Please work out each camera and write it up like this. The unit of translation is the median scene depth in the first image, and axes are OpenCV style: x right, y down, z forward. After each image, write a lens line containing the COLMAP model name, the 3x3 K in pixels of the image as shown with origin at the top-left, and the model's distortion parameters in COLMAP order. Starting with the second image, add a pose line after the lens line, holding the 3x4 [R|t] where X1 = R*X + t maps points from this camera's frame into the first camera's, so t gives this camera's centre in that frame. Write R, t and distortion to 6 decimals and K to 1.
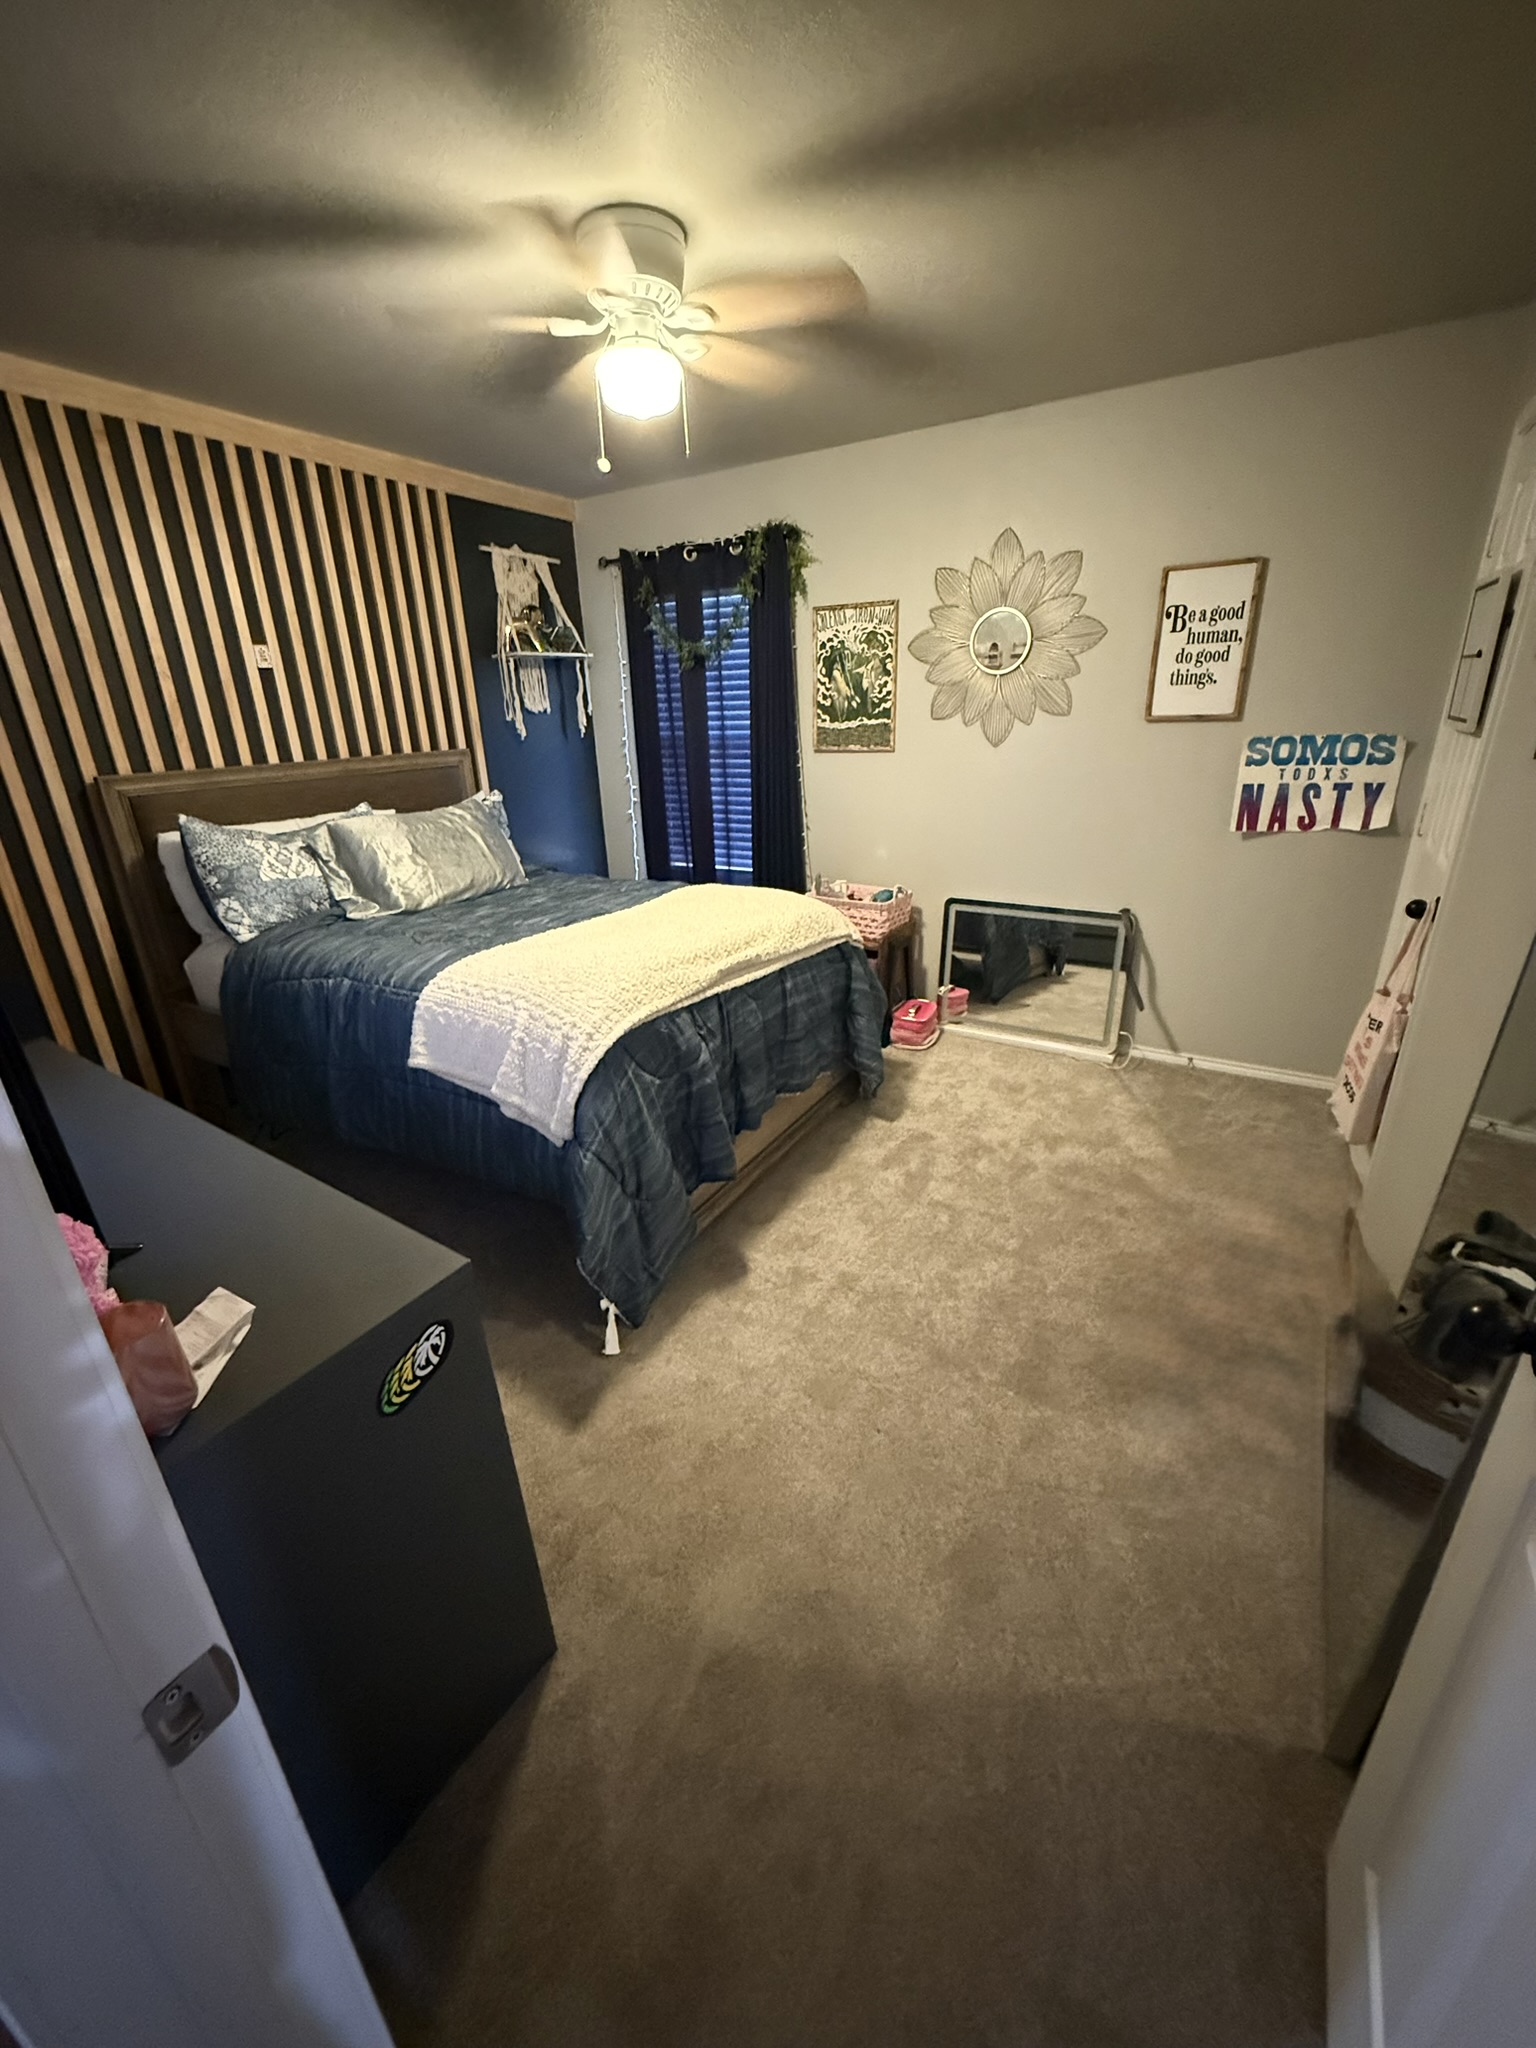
lens RADIAL K [[812.4, 0, 755.3], [0, 812.4, 1022.3], [0, 0, 1]] dist [-0.009328, -0.000019]
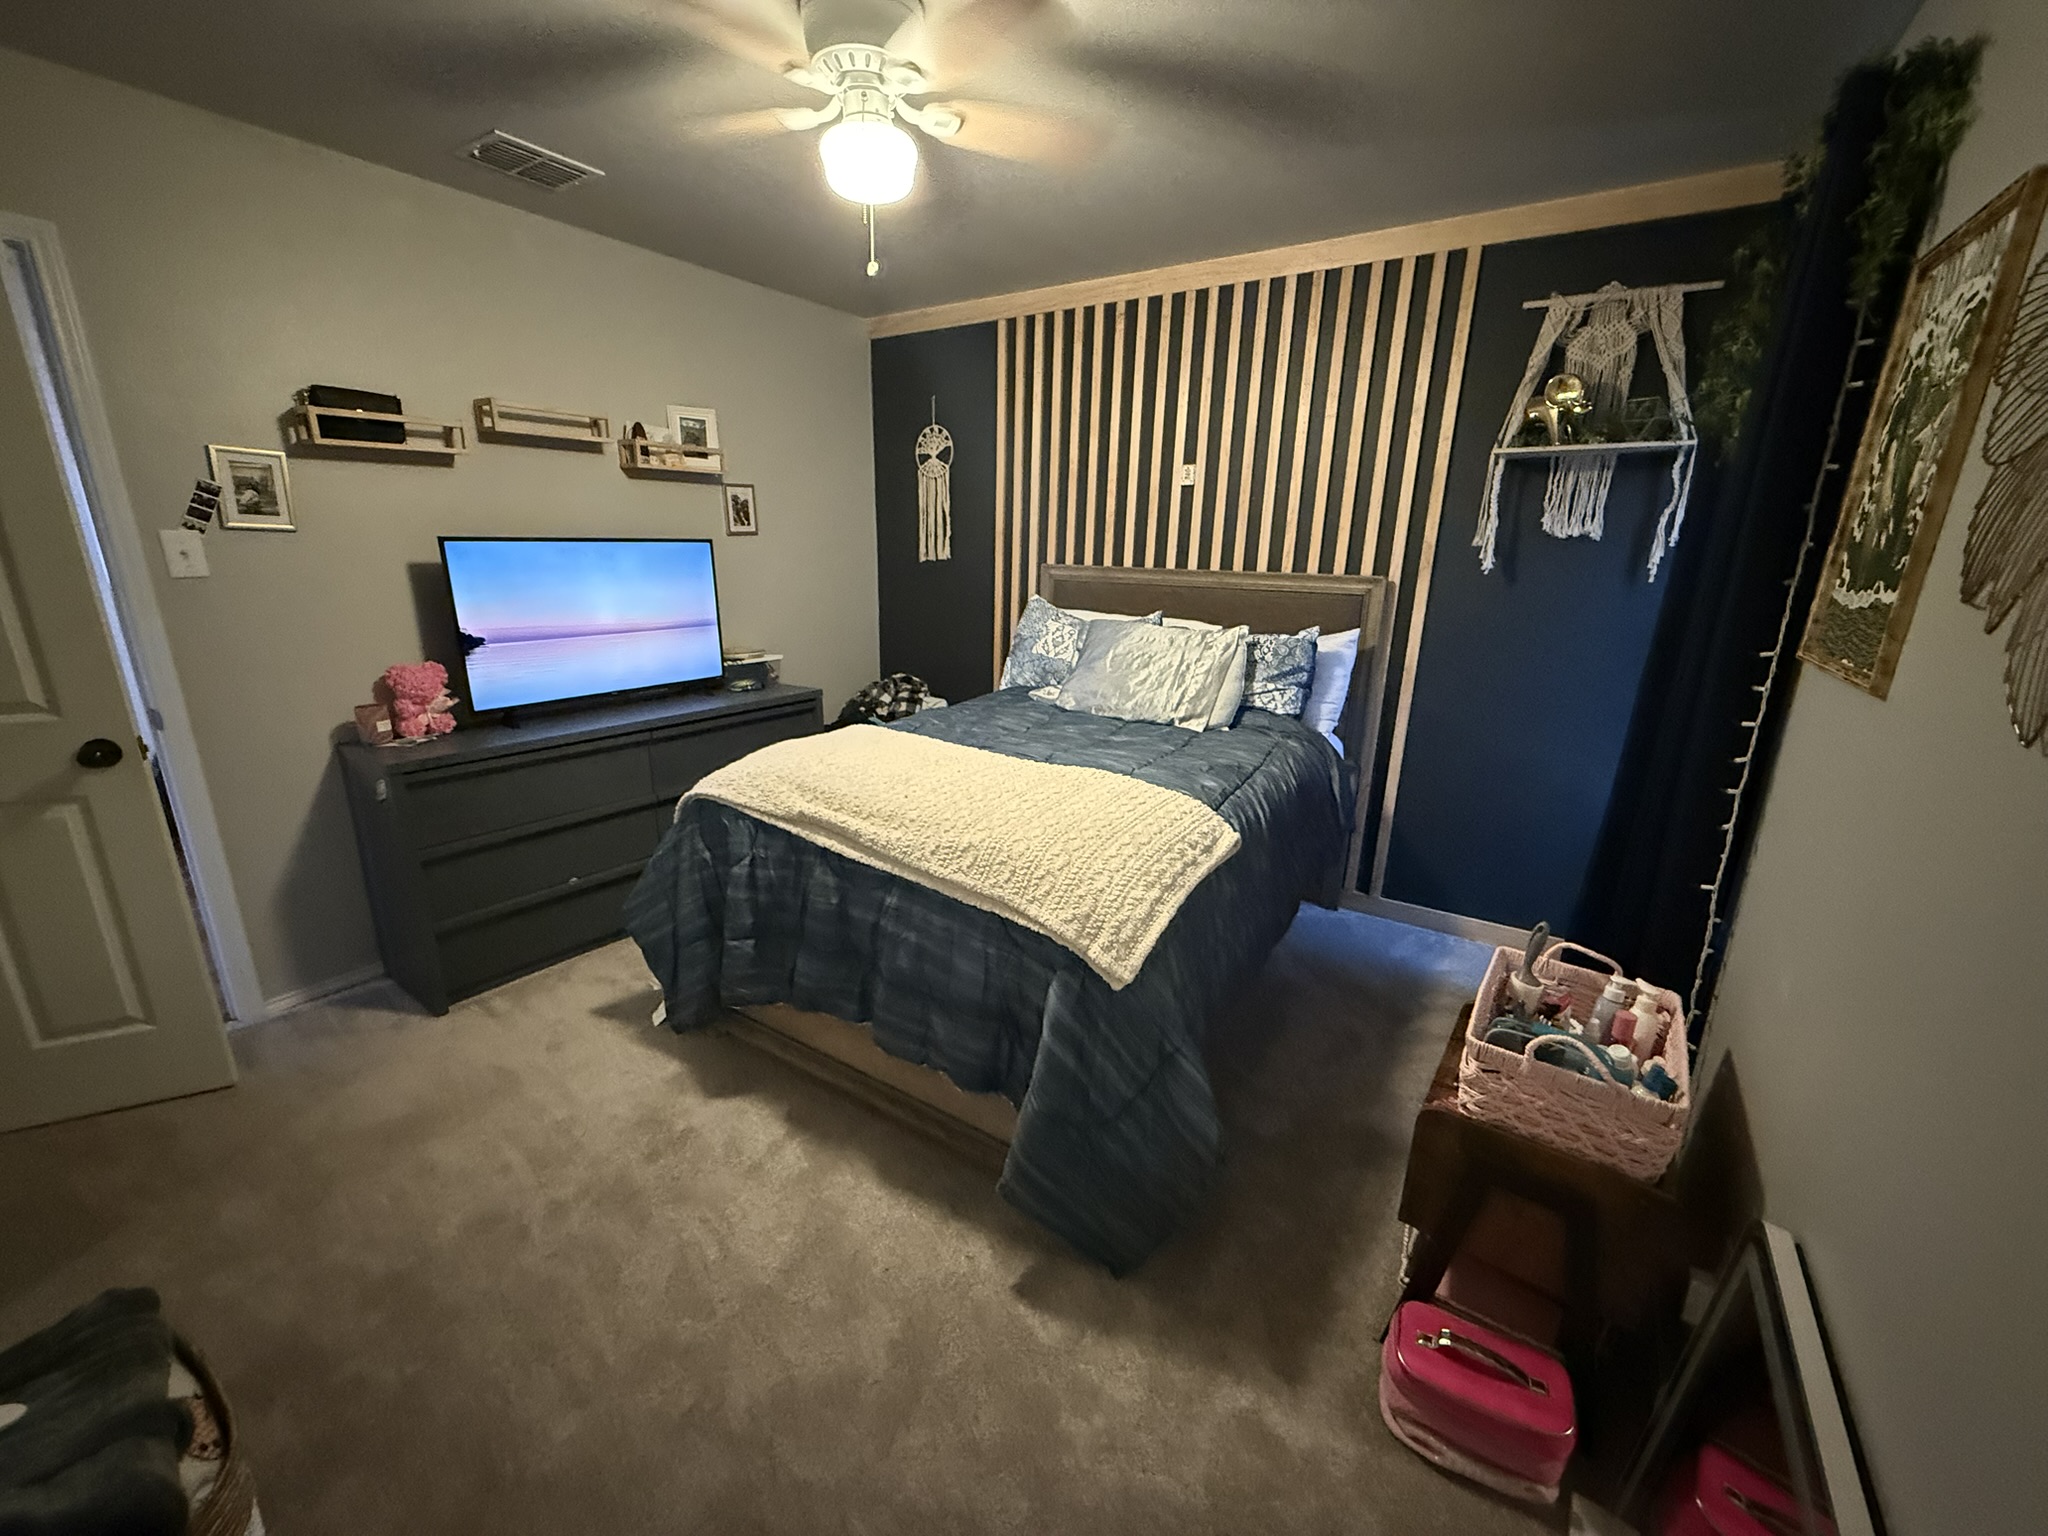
lens RADIAL K [[812.4, 0, 1027.7], [0, 812.4, 773.9], [0, 0, 1]] dist [-0.009328, -0.000019]
pose [[-0.040970, 0.308301, -0.950406, 0.575729], [-0.377483, 0.875932, 0.300415, -0.341706], [0.925110, 0.371070, 0.080491, 0.852190]]
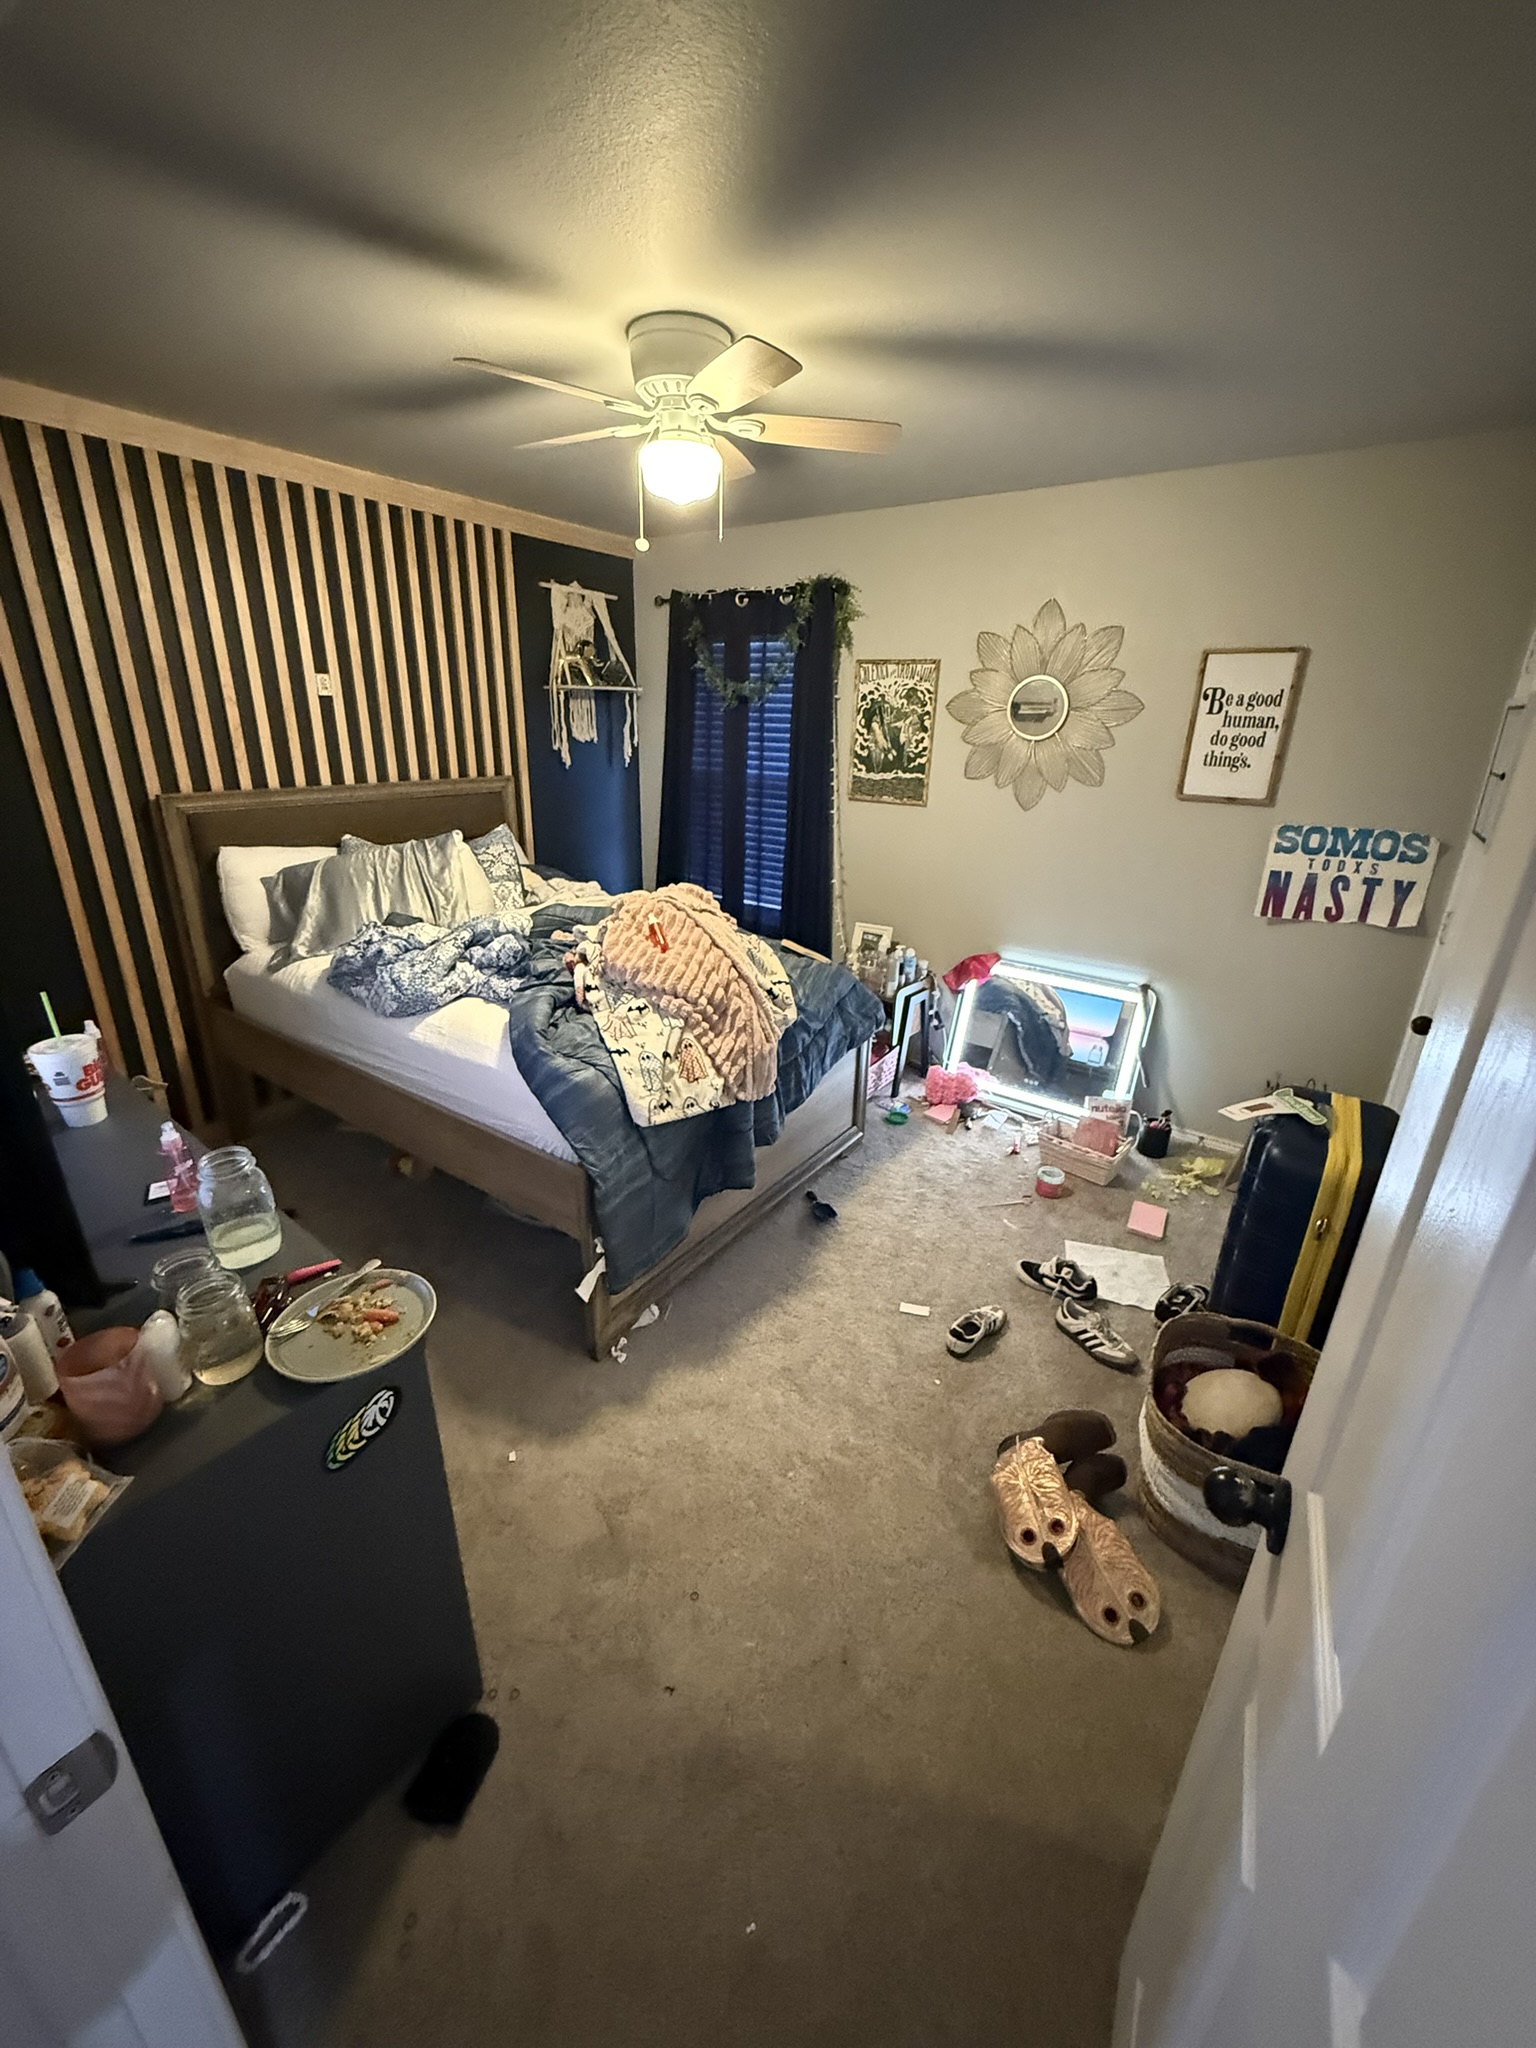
lens RADIAL K [[812.4, 0, 754.5], [0, 812.4, 1018.5], [0, 0, 1]] dist [-0.009328, -0.000019]
pose [[0.995471, 0.079663, -0.051879, 0.039086], [-0.080326, 0.996710, -0.010819, -0.051442], [0.050846, 0.014937, 0.998595, -0.019142]]
